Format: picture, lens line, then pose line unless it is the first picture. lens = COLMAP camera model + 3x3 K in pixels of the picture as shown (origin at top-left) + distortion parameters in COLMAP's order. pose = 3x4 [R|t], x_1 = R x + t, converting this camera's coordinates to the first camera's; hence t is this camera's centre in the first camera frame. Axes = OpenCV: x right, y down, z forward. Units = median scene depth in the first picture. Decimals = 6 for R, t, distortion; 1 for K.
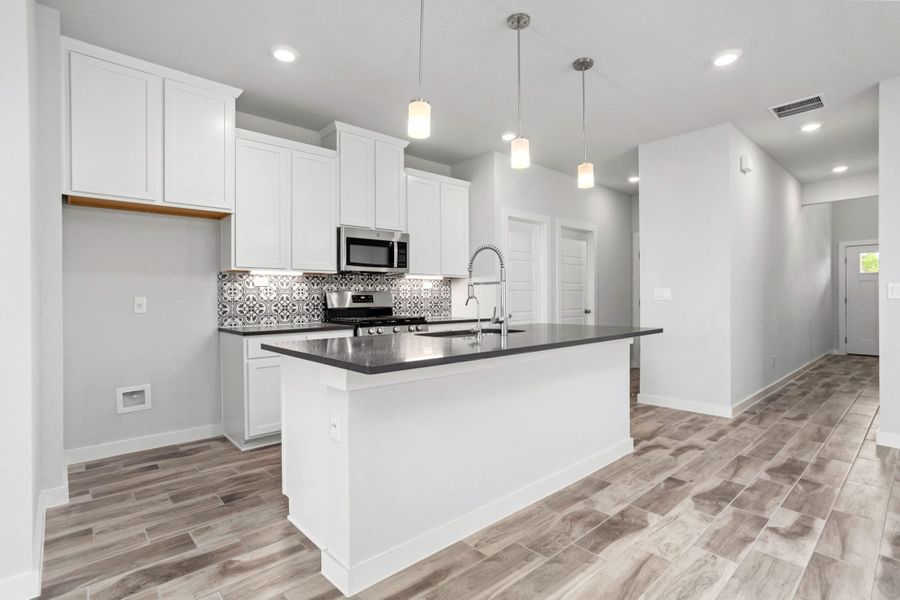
lens RADIAL K [[433.8, 0, 440.6], [0, 433.8, 298.3], [0, 0, 1]] dist [-0.005501, 0.007185]
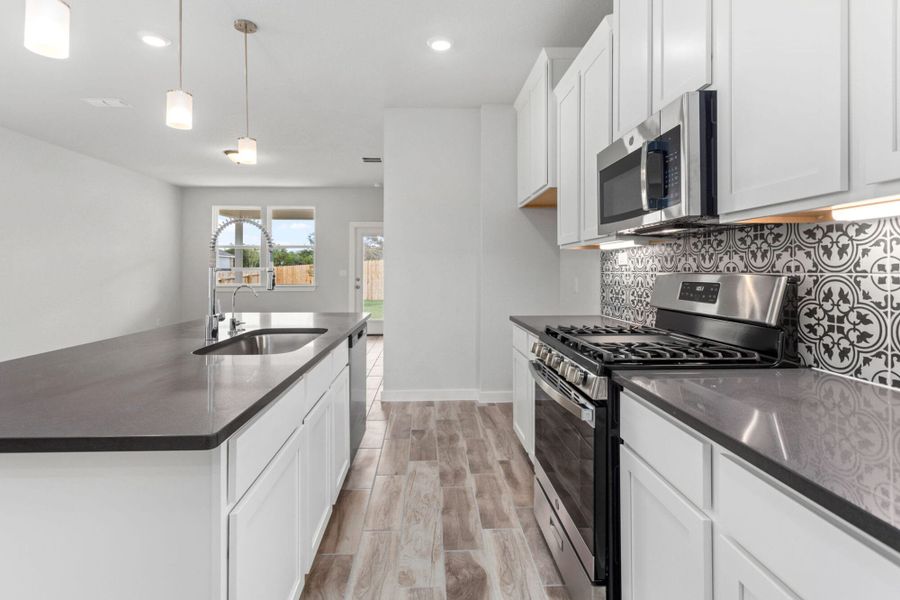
lens RADIAL K [[433.8, 0, 441.2], [0, 433.8, 268.2], [0, 0, 1]] dist [-0.005501, 0.007185]
pose [[-0.635452, -0.001472, -0.772139, 0.392470], [-0.002443, 0.999997, 0.000104, -0.028168], [0.772136, 0.001953, -0.635454, 1.514767]]
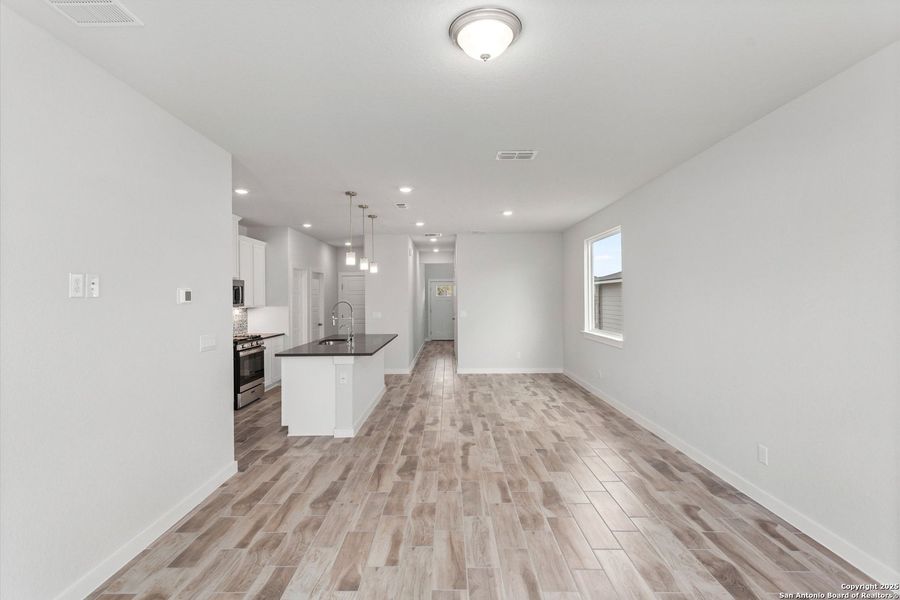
lens RADIAL K [[433.8, 0, 434.9], [0, 433.8, 301.4], [0, 0, 1]] dist [-0.005501, 0.007185]
pose [[0.684536, -0.008772, 0.728926, -0.997968], [0.010633, 0.999941, 0.002049, -0.101868], [-0.728901, 0.006348, 0.684589, -0.690787]]
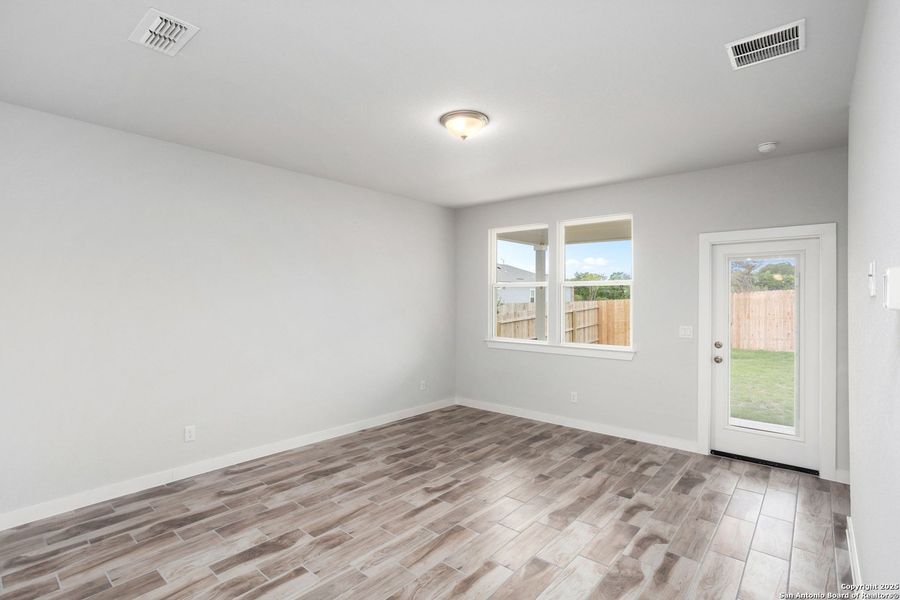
lens RADIAL K [[441.8, 0, 445.9], [0, 441.8, 297.3], [0, 0, 1]] dist [-0.016401, 0.001874]
pose [[-0.989365, 0.000398, -0.145455, -0.291255], [-0.000060, 0.999995, 0.003147, -0.111256], [0.145456, 0.003122, -0.989360, 0.669906]]
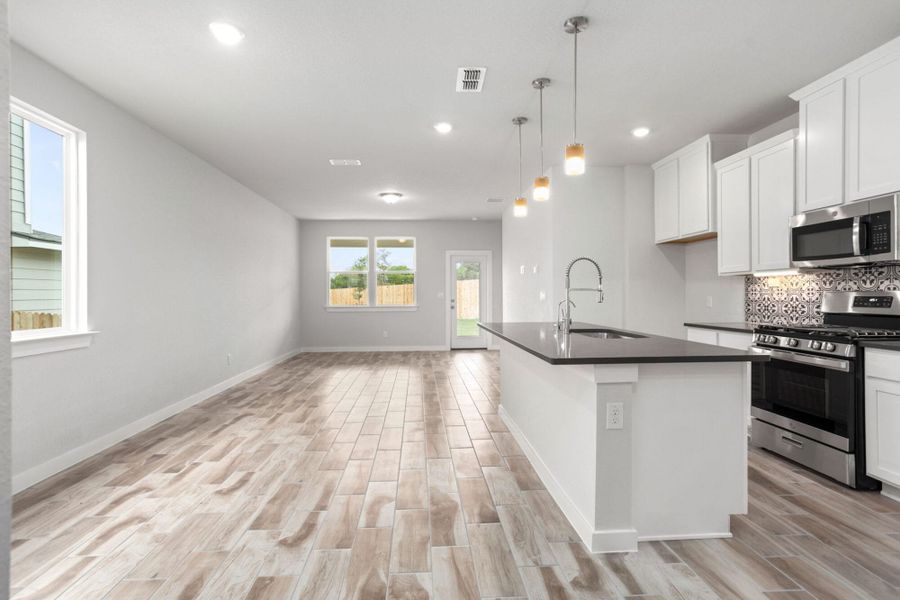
lens RADIAL K [[433.8, 0, 448.3], [0, 433.8, 292.3], [0, 0, 1]] dist [-0.005501, 0.007185]
pose [[-0.606963, 0.004478, -0.794717, 1.092880], [0.003624, 0.999989, 0.002867, -0.025852], [0.794722, -0.001140, -0.606973, 1.251159]]
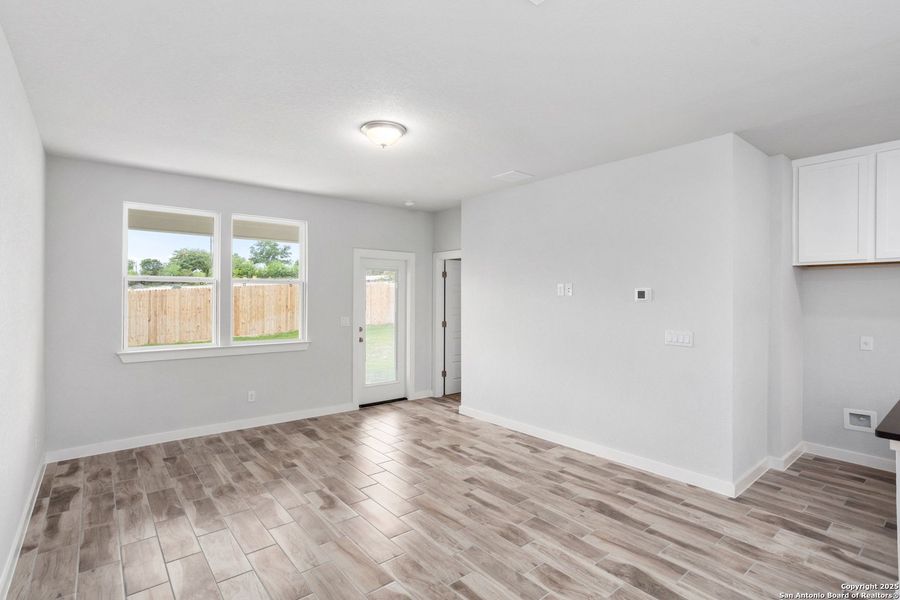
lens RADIAL K [[433.8, 0, 447.6], [0, 433.8, 291.2], [0, 0, 1]] dist [-0.005501, 0.007185]
pose [[-0.034515, -0.010386, -0.999350, 0.567680], [-0.009163, 0.999907, -0.010076, -0.110249], [0.999362, 0.008809, -0.034607, -0.113998]]
